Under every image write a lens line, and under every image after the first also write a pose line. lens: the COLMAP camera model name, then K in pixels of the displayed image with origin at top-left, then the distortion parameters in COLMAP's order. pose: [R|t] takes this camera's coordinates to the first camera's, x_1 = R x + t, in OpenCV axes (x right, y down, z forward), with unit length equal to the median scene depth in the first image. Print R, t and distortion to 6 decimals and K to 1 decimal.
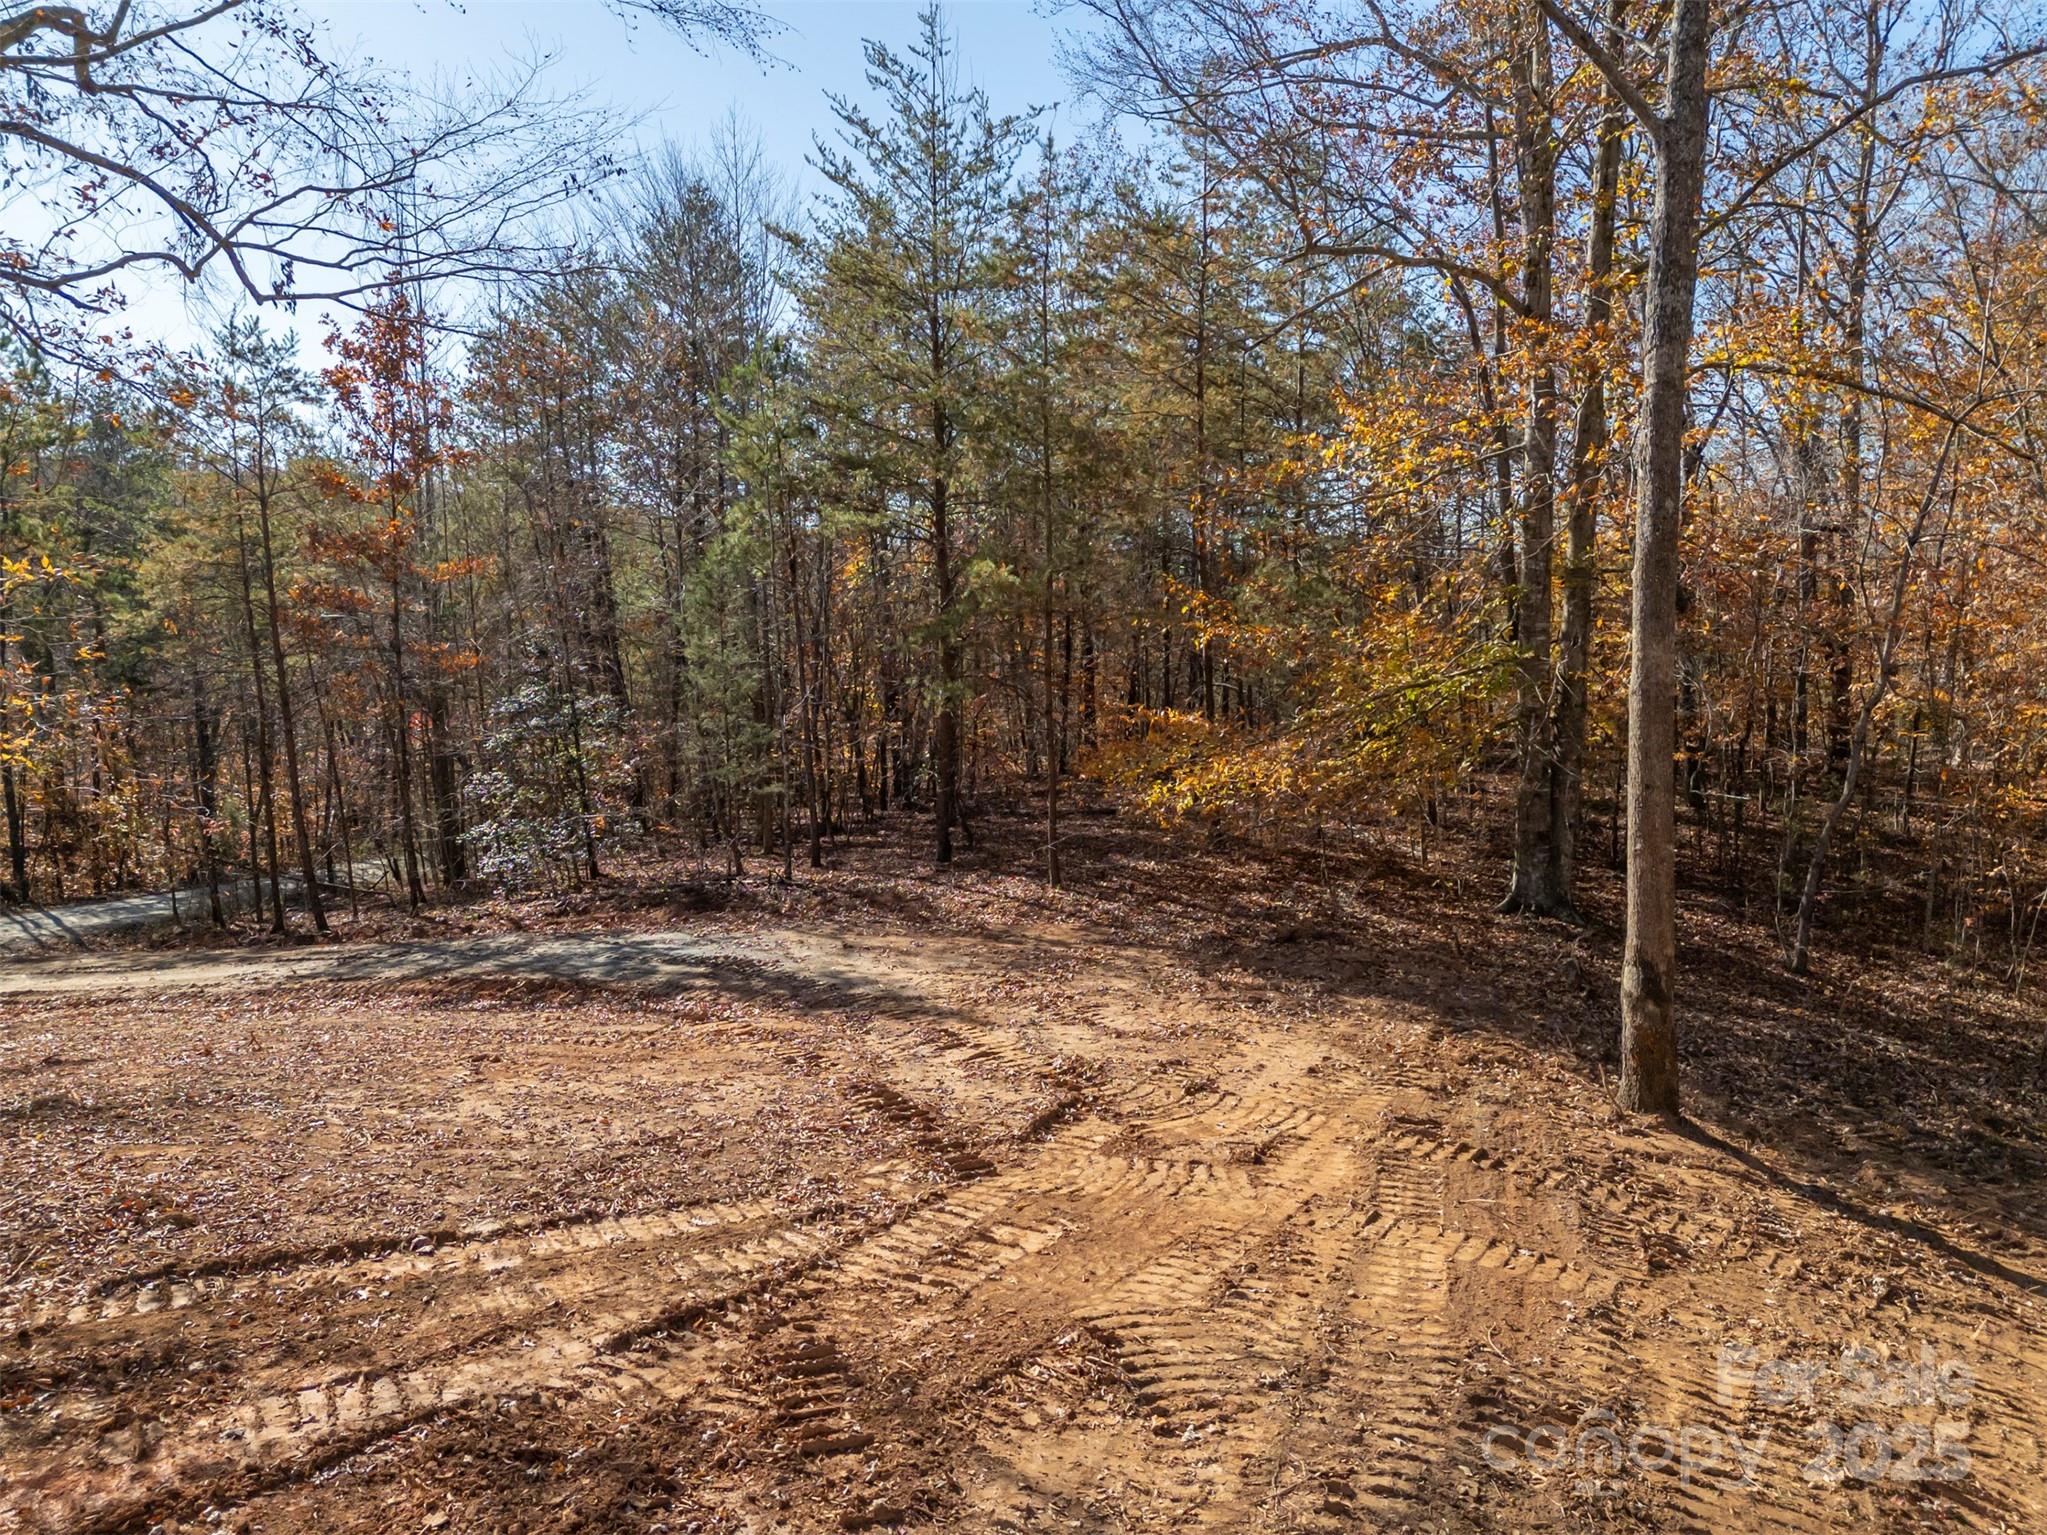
lens RADIAL K [[1486.9, 0, 1020.1], [0, 1486.9, 767.0], [0, 0, 1]] dist [0.083670, -0.059443]
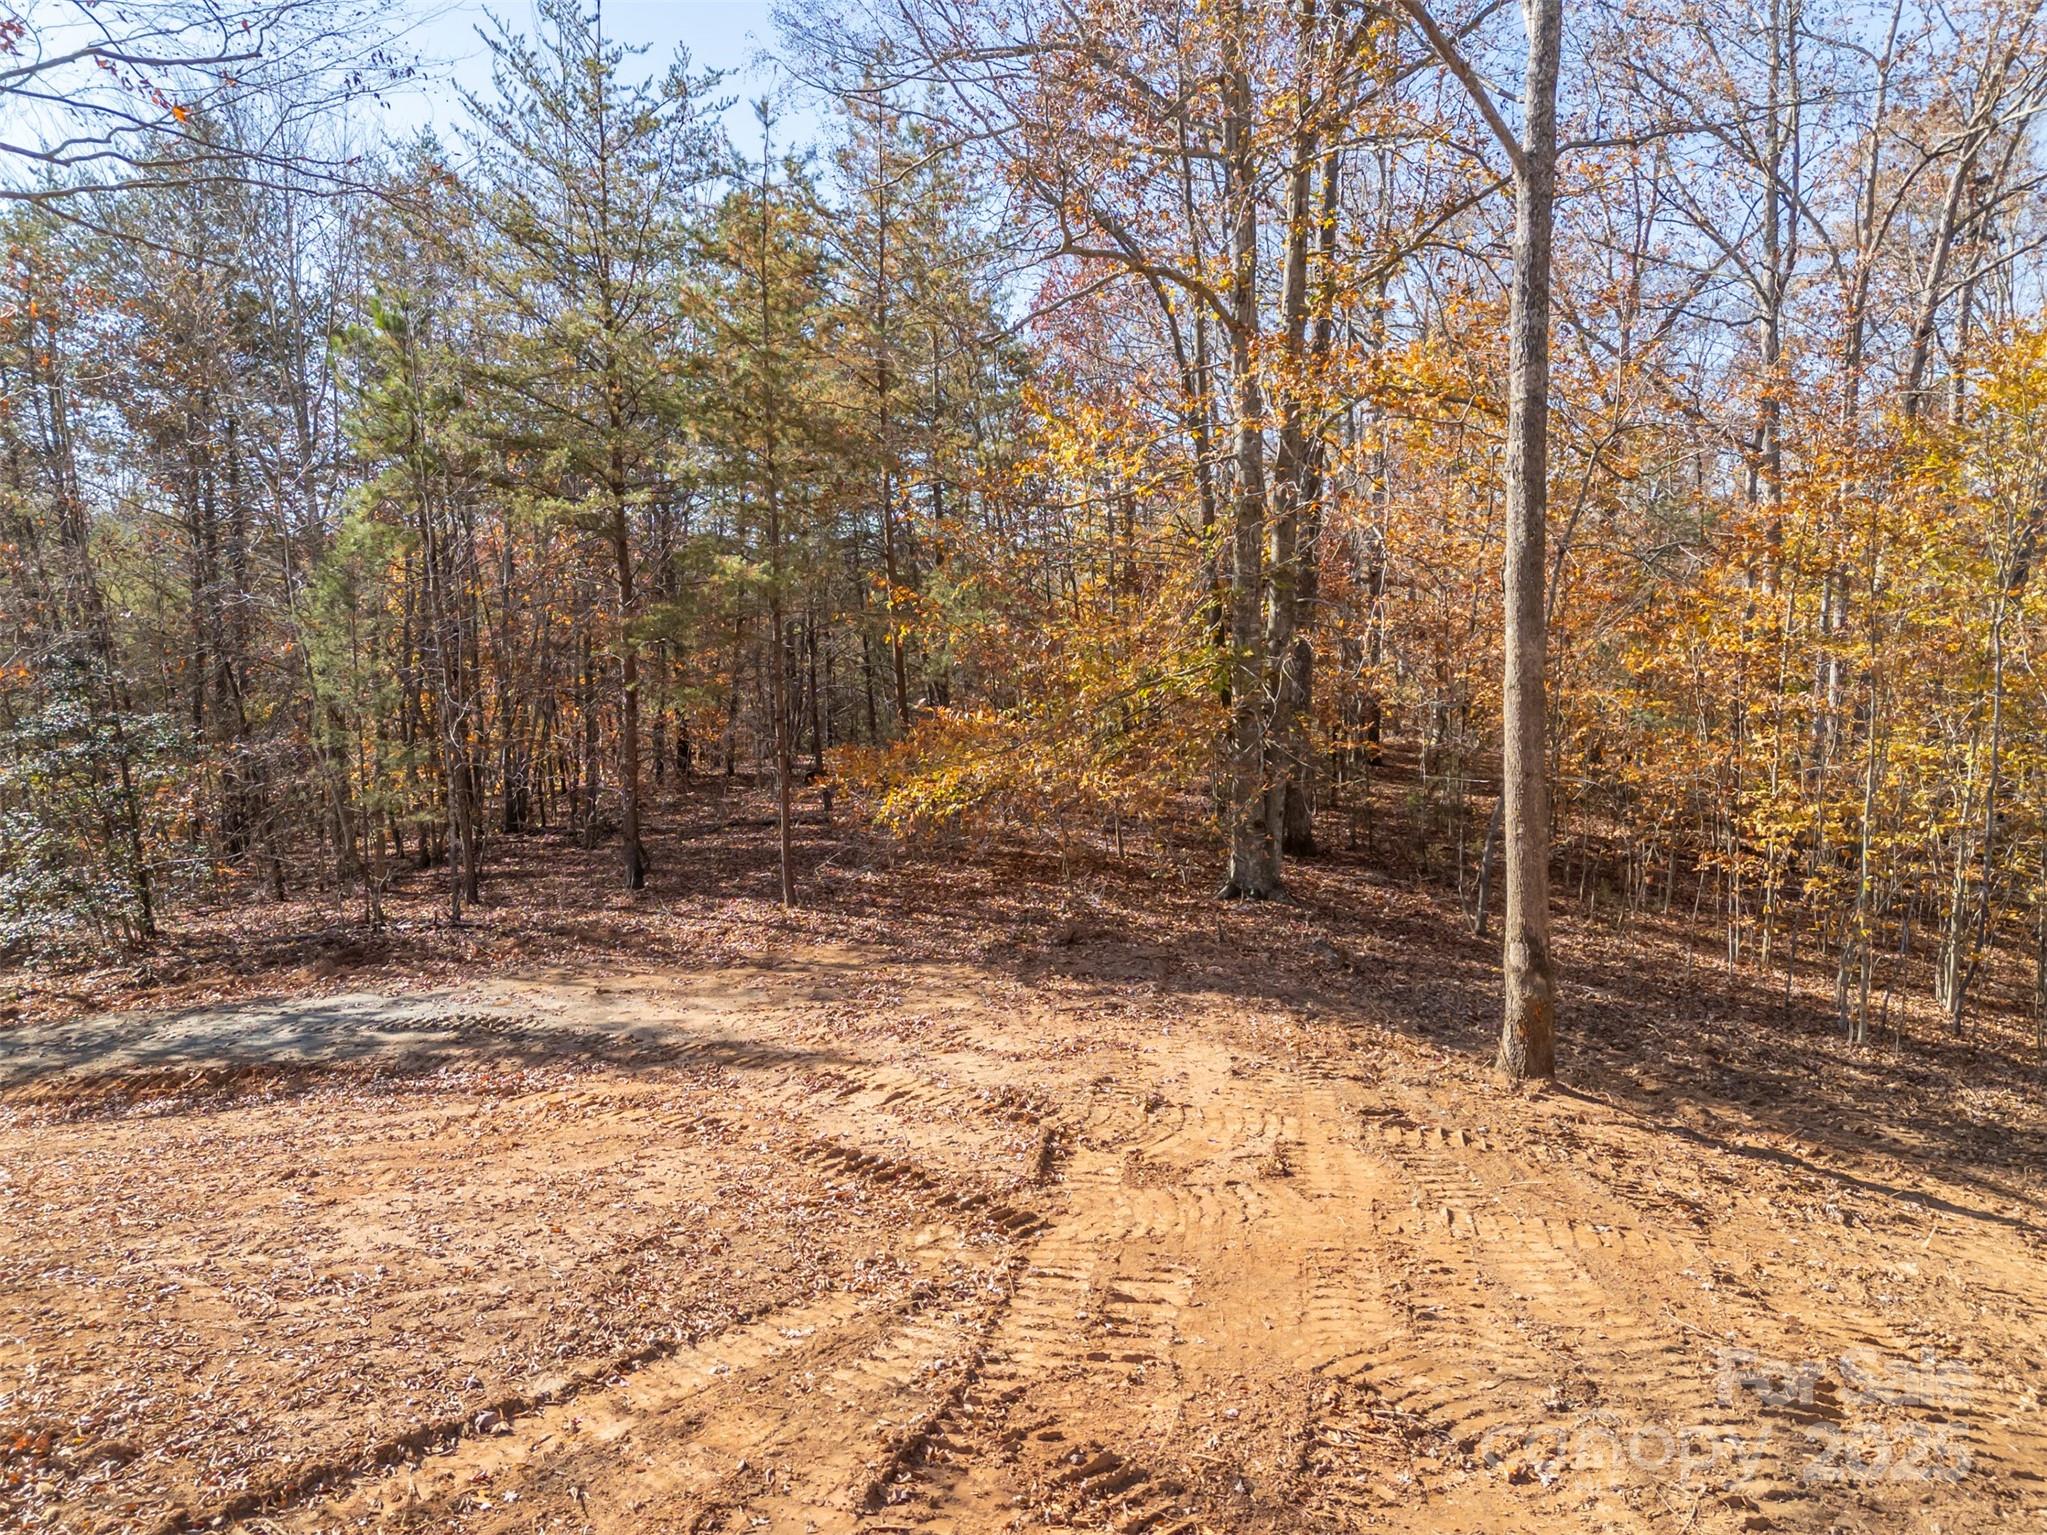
lens RADIAL K [[1486.9, 0, 1020.1], [0, 1486.9, 767.0], [0, 0, 1]] dist [0.083670, -0.059443]
pose [[0.936804, -0.038135, 0.347771, -0.291583], [0.038666, 0.999238, 0.005415, -0.012077], [-0.347712, 0.008374, 0.937564, 0.122220]]
